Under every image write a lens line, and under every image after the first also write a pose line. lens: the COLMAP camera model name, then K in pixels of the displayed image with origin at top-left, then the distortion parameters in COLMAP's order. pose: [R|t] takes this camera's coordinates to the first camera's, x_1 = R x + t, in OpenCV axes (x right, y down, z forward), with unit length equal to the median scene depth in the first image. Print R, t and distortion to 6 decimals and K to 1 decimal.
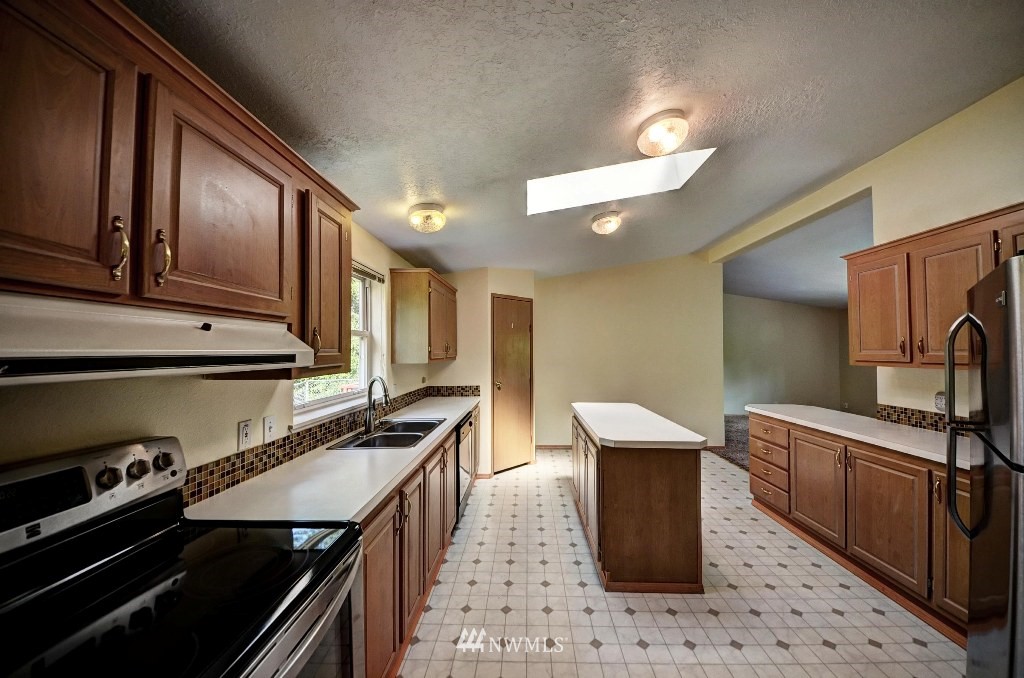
lens RADIAL K [[368.3, 0, 517.6], [0, 368.3, 343.3], [0, 0, 1]] dist [-0.011532, -0.003055]
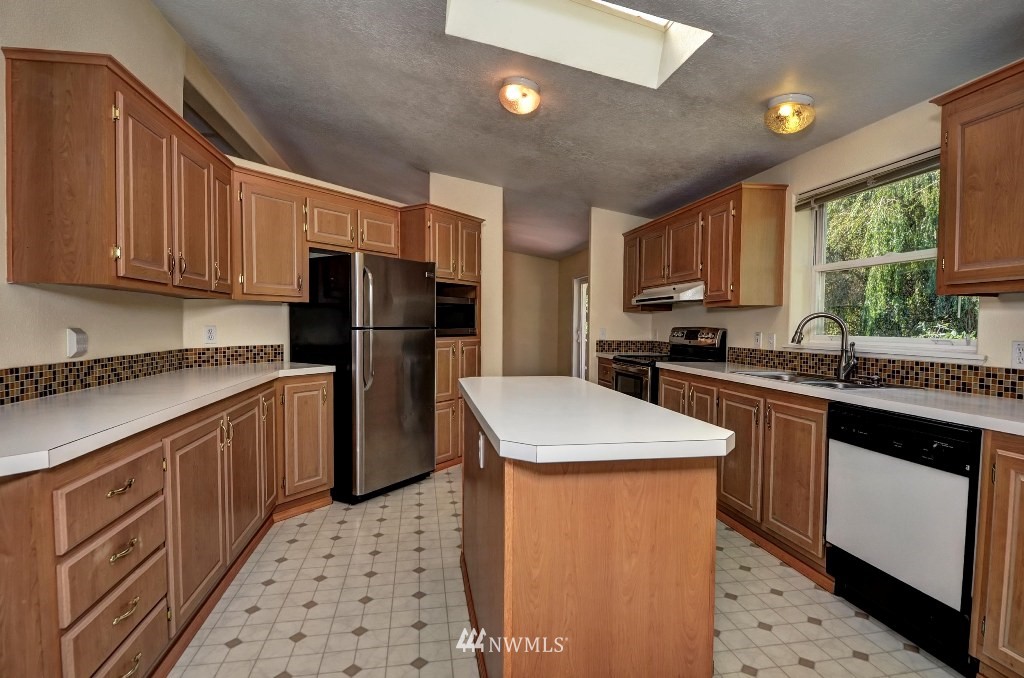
lens RADIAL K [[511.6, 0, 503.2], [0, 511.6, 341.6], [0, 0, 1]] dist [0.004067, -0.003540]
pose [[-0.981539, -0.000484, -0.191260, 0.614345], [-0.003308, 0.999890, 0.014449, 0.147339], [0.191232, 0.014815, -0.981433, 2.097090]]
